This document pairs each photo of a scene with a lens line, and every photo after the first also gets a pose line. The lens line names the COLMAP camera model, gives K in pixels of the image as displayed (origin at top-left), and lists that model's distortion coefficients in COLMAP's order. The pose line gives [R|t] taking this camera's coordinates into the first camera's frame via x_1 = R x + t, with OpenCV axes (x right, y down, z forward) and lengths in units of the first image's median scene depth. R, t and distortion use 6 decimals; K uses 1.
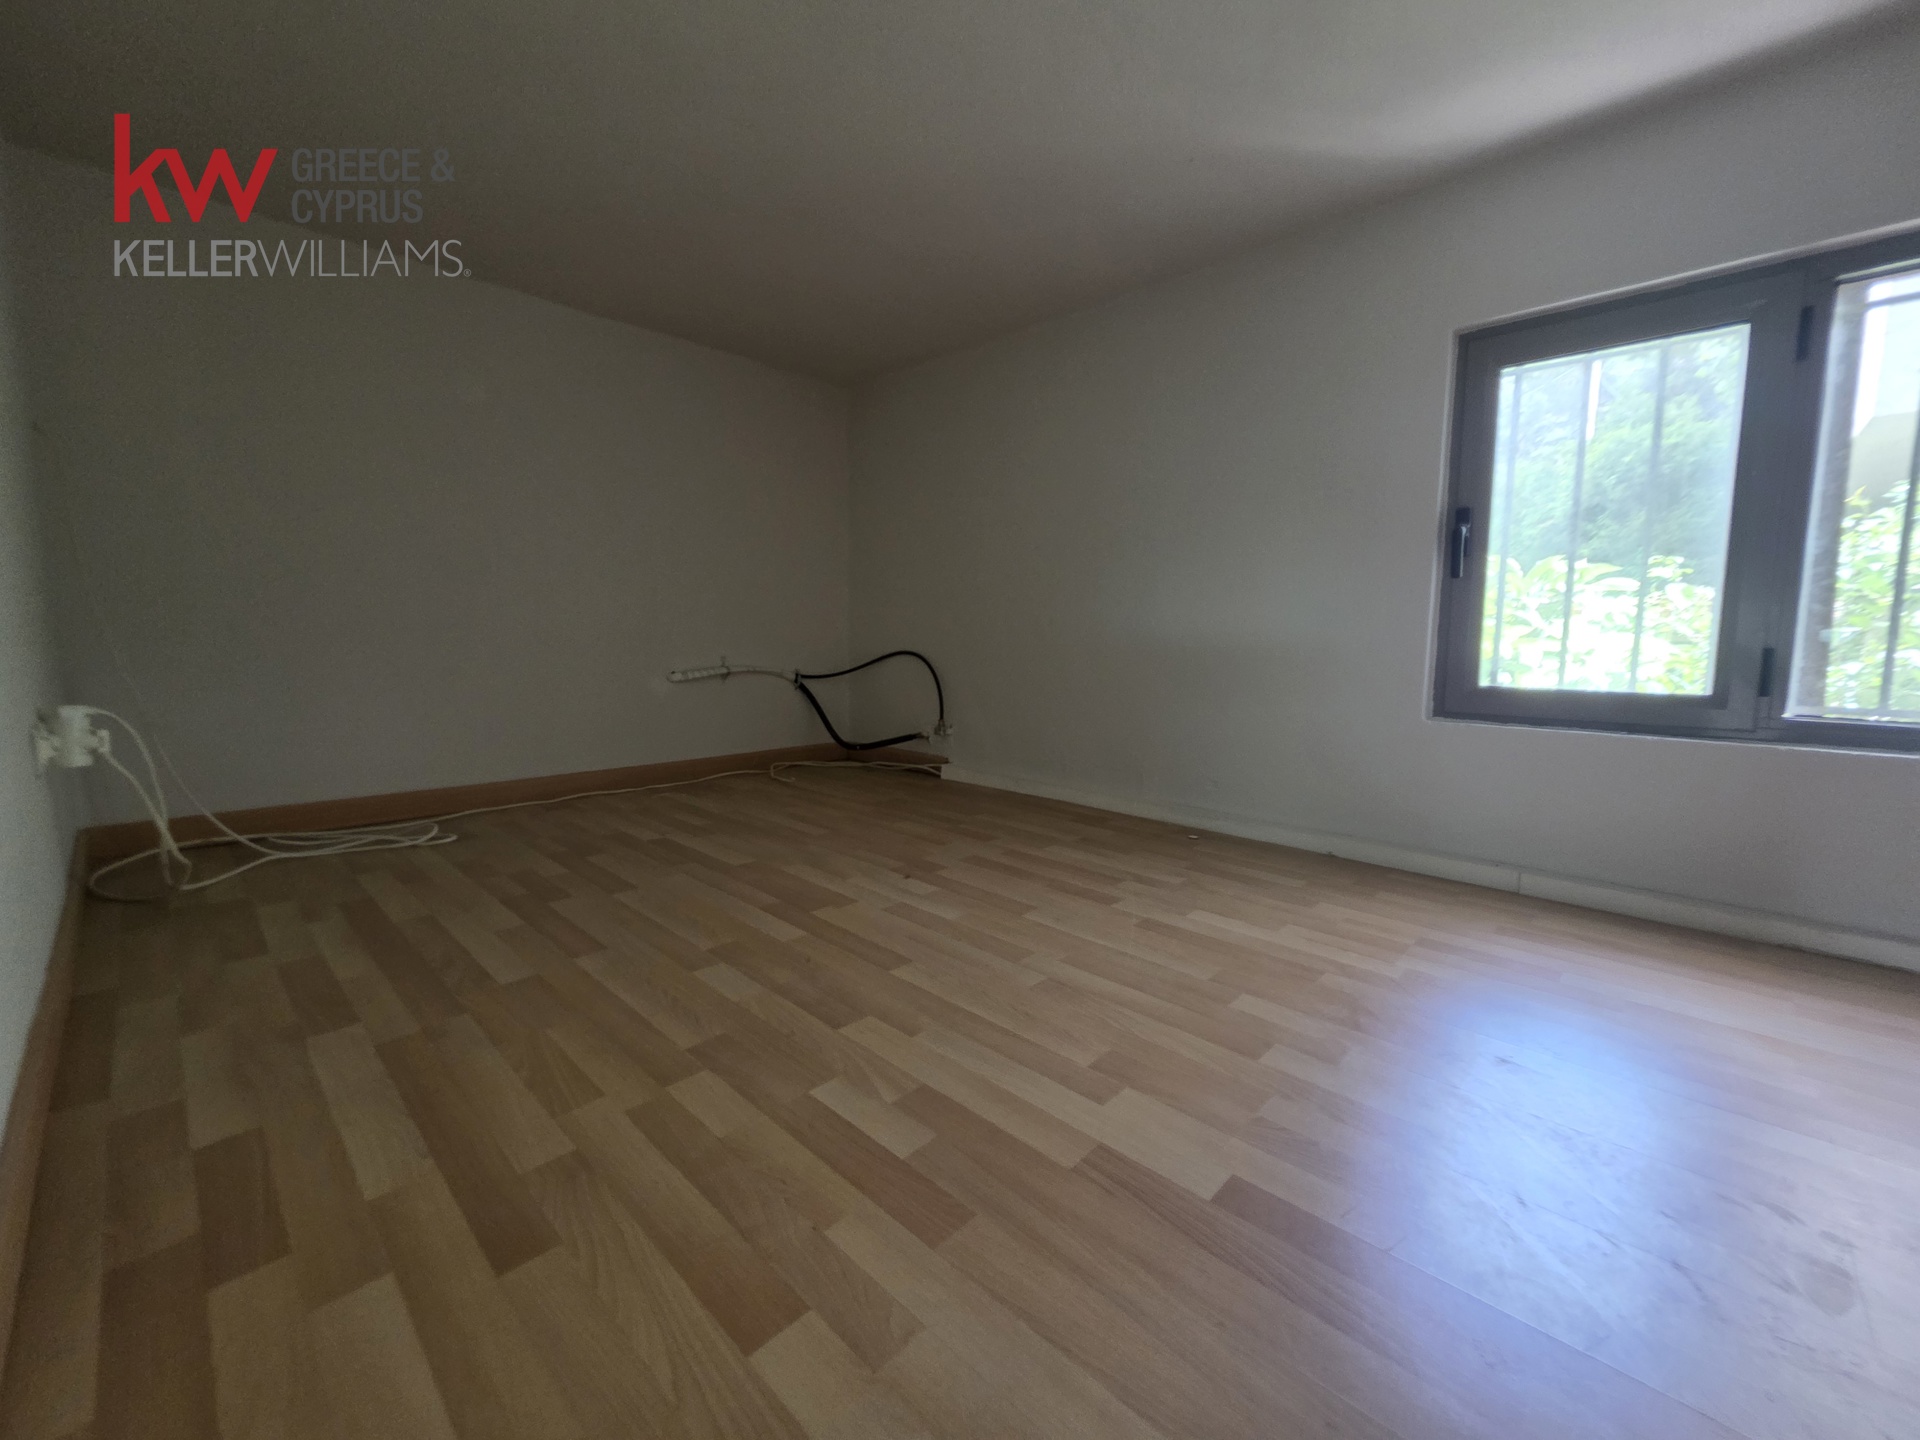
lens RADIAL K [[772.5, 0, 959.8], [0, 772.5, 710.5], [0, 0, 1]] dist [0.000666, 0.000873]
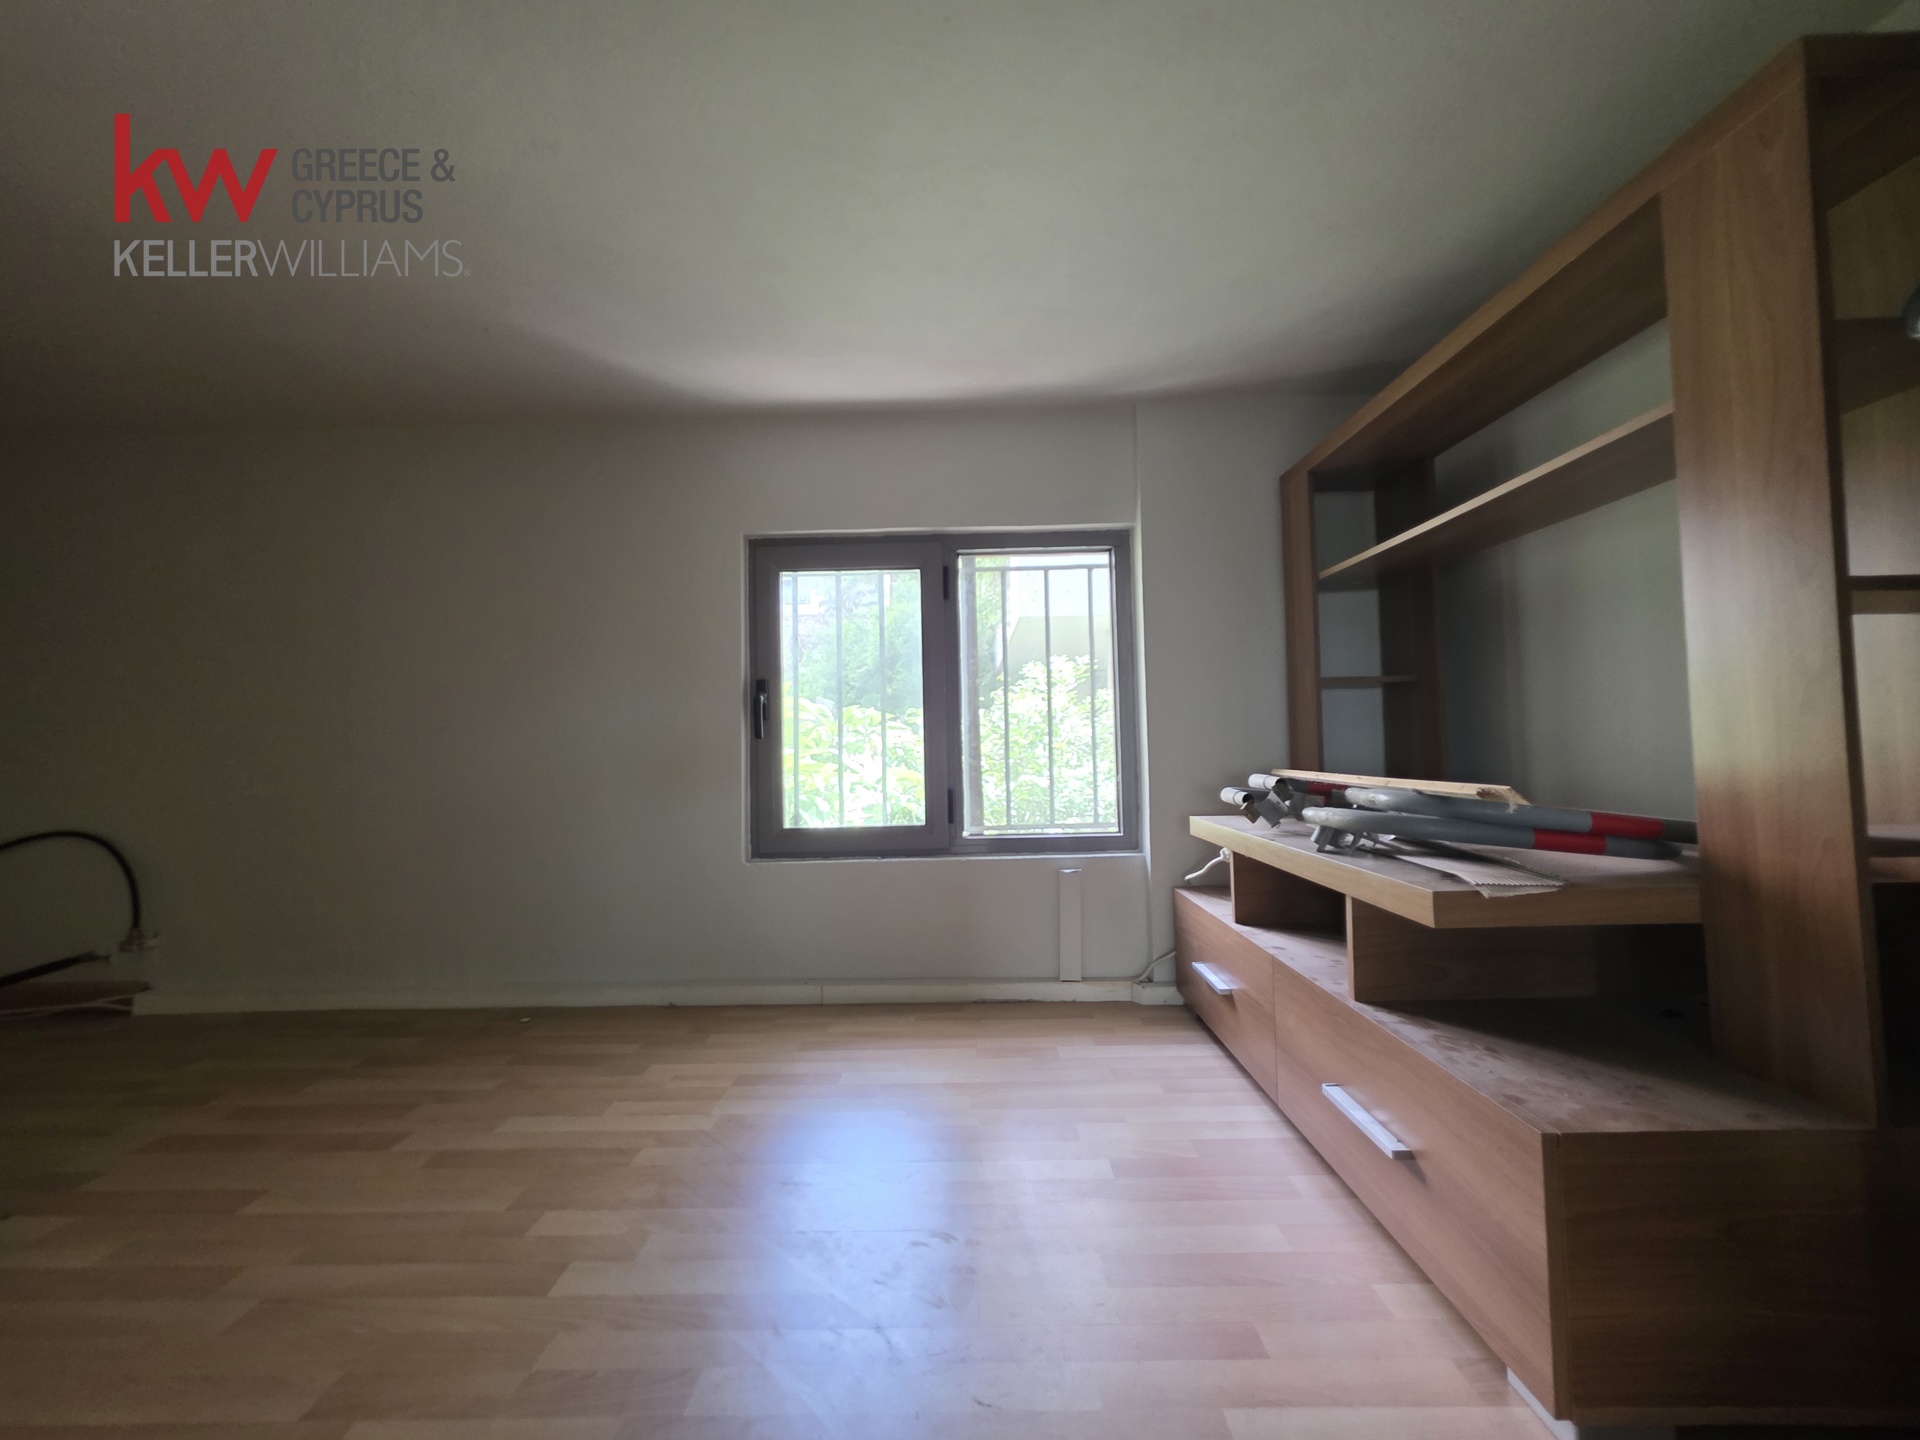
lens RADIAL K [[772.5, 0, 962.9], [0, 772.5, 712.5], [0, 0, 1]] dist [0.000666, 0.000873]
pose [[0.725768, 0.010974, 0.687852, 0.068510], [0.097450, 0.988150, -0.118587, -0.047332], [-0.681002, 0.153097, 0.716099, -0.064162]]
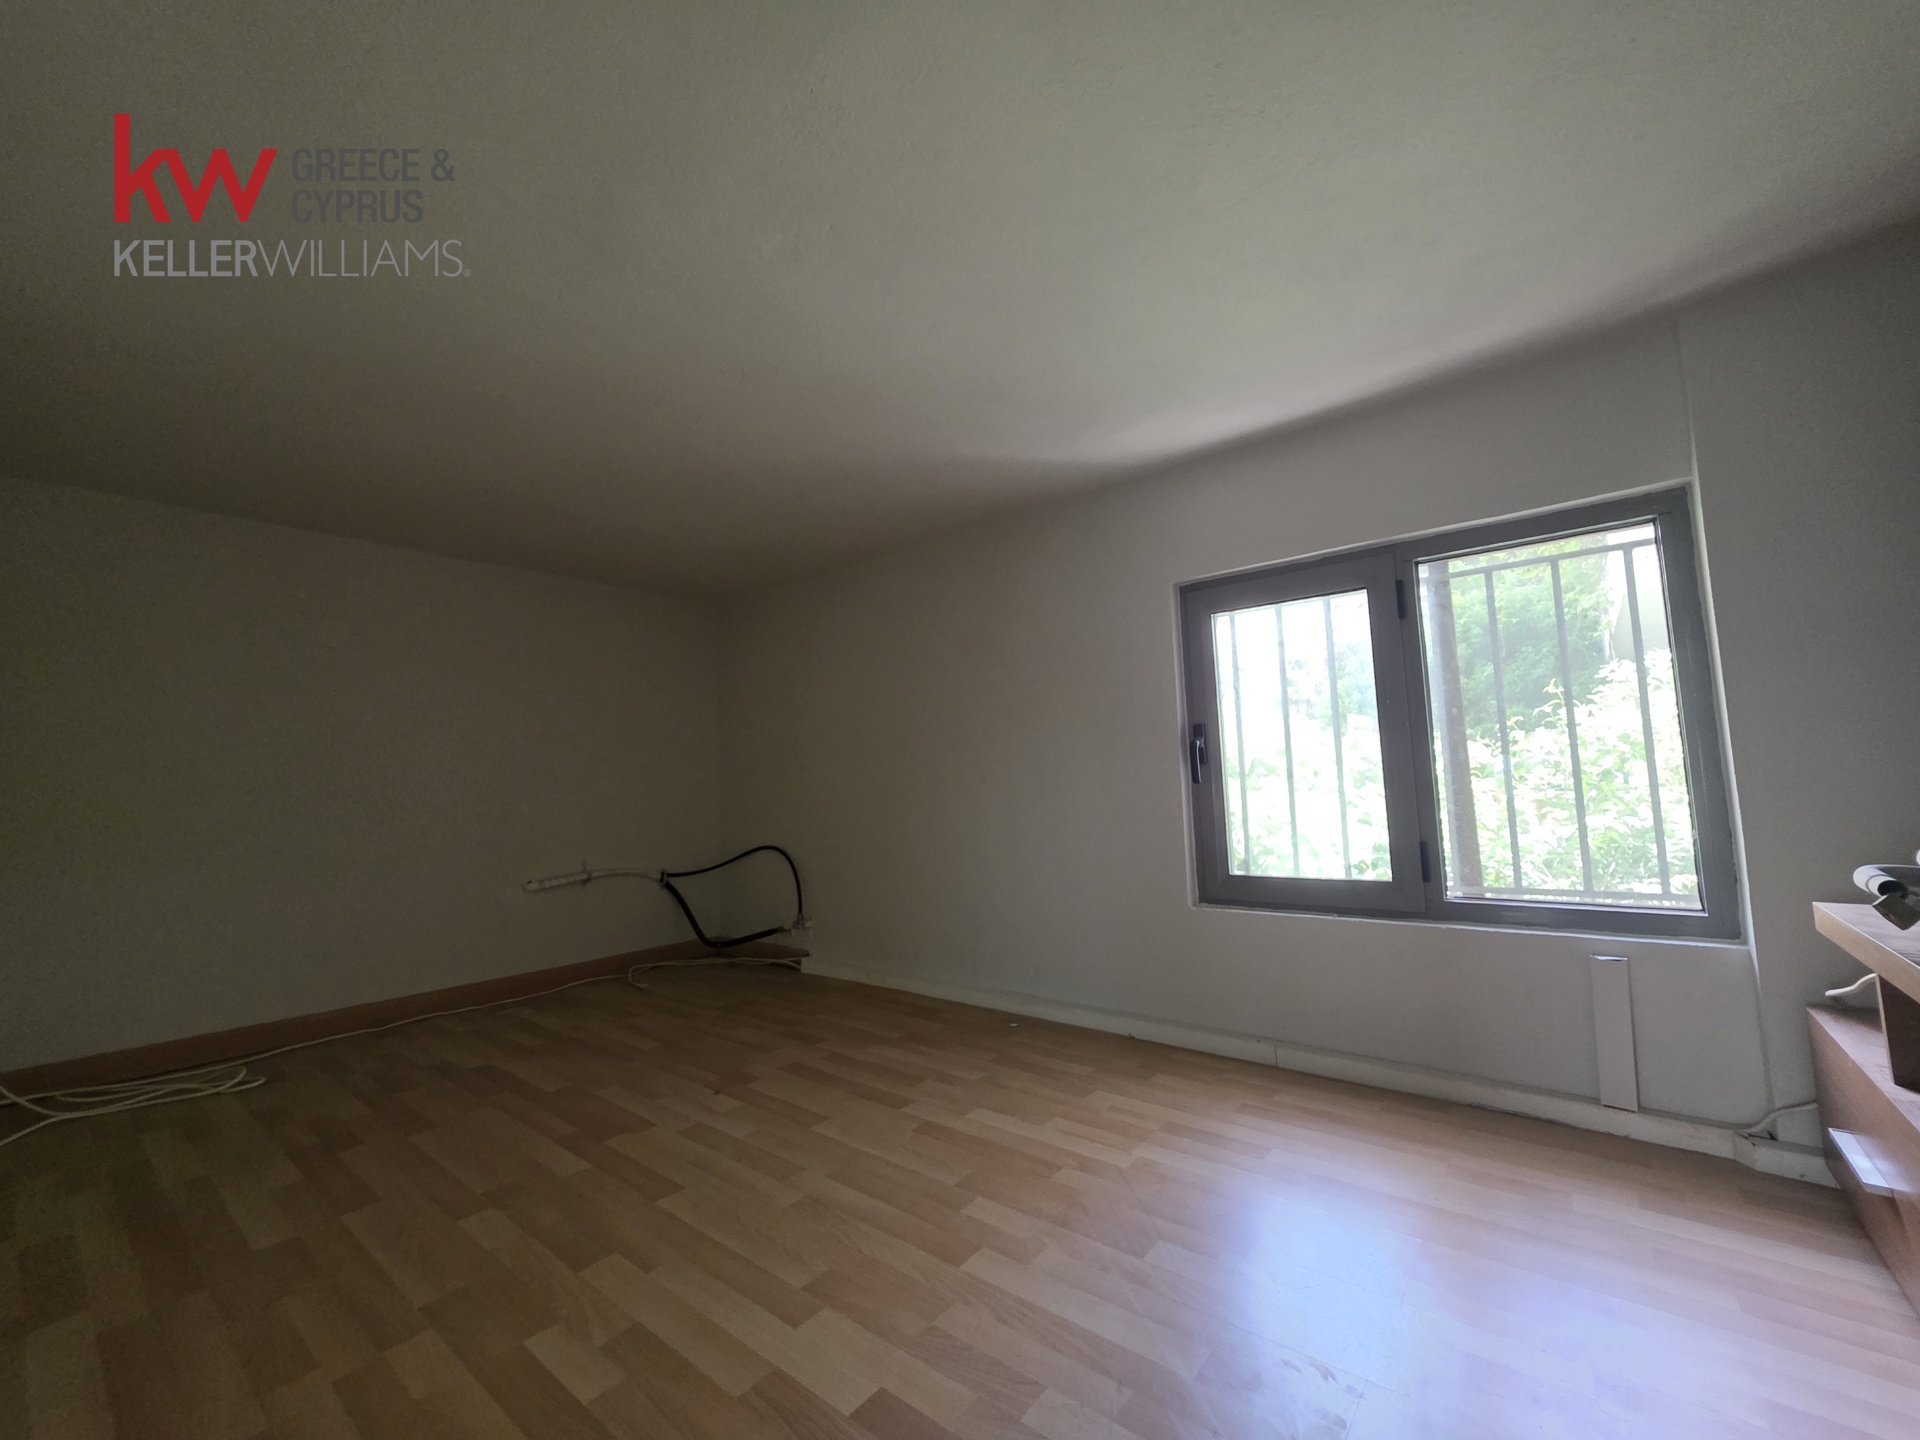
lens RADIAL K [[772.5, 0, 957.9], [0, 772.5, 712.1], [0, 0, 1]] dist [0.000666, 0.000873]
pose [[0.995532, -0.033436, 0.088309, 0.203802], [0.050359, 0.979109, -0.197000, -0.073367], [-0.079877, 0.200567, 0.976418, -0.164185]]
